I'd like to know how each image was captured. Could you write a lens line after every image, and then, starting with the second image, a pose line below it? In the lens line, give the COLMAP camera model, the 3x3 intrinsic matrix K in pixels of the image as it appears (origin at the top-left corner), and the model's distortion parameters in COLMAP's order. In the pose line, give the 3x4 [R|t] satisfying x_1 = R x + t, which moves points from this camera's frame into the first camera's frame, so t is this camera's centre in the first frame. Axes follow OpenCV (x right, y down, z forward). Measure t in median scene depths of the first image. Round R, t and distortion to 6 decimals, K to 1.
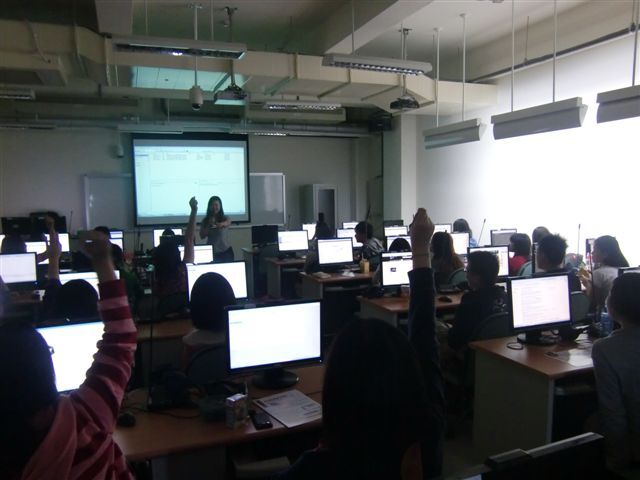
lens RADIAL K [[514.3, 0, 320.8], [0, 514.3, 242.9], [0, 0, 1]] dist [-0.093709, 0.090635]
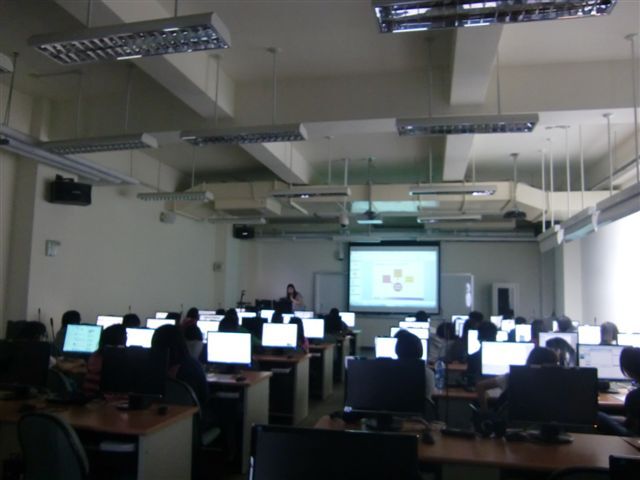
lens RADIAL K [[496.5, 0, 319.5], [0, 496.5, 243.3], [0, 0, 1]] dist [-0.107534, 0.088520]
pose [[0.830090, -0.023482, -0.557134, 0.309326], [-0.086282, 0.981672, -0.169930, 0.017303], [0.550913, 0.189128, 0.812850, -0.113983]]
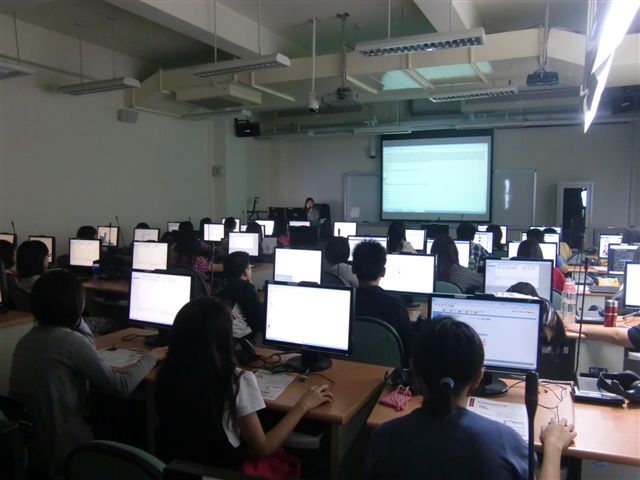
lens RADIAL K [[514.3, 0, 320.8], [0, 514.3, 242.9], [0, 0, 1]] dist [-0.093709, 0.090635]
pose [[0.680913, 0.078713, -0.728122, 0.384189], [-0.078929, 0.996304, 0.033894, -0.012521], [0.728098, 0.034391, 0.684609, 0.164939]]
